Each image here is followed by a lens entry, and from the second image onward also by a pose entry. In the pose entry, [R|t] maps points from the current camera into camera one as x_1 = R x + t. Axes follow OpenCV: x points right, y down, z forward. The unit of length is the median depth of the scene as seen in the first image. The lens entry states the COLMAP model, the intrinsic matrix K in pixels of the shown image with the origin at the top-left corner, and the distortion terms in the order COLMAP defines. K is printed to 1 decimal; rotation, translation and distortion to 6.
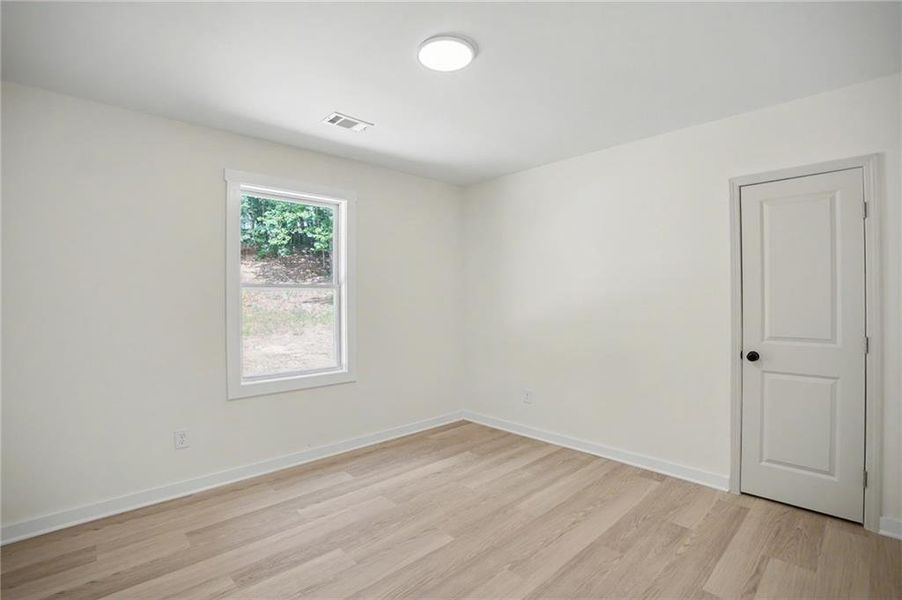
lens RADIAL K [[433.0, 0, 451.0], [0, 433.0, 300.0], [0, 0, 1]] dist [-0.002129, -0.000155]
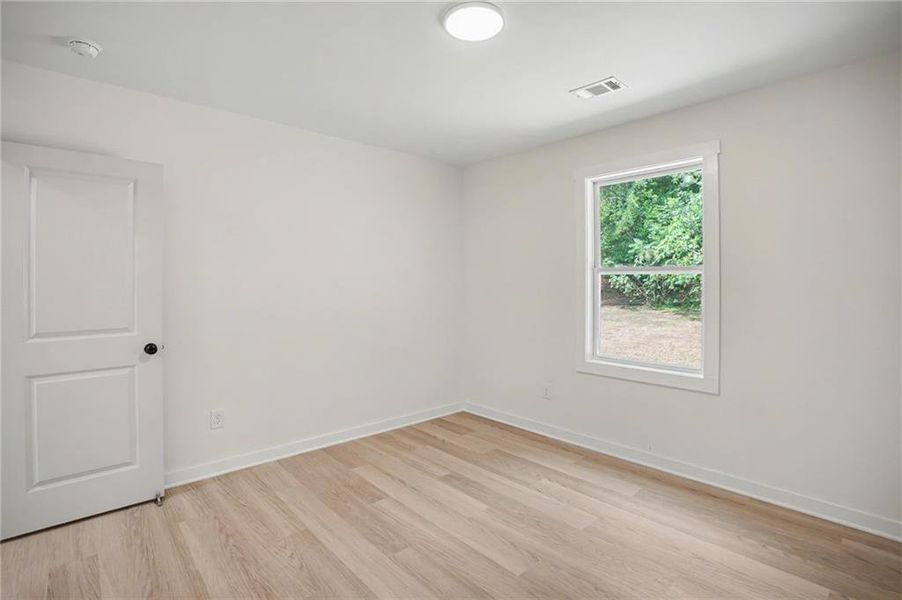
lens RADIAL K [[443.1, 0, 450.9], [0, 443.1, 281.1], [0, 0, 1]] dist [-0.001795, -0.000310]
pose [[-0.012777, -0.003302, -0.999913, 0.718206], [0.001455, 0.999993, -0.003321, -0.005634], [0.999917, -0.001498, -0.012772, 0.738853]]
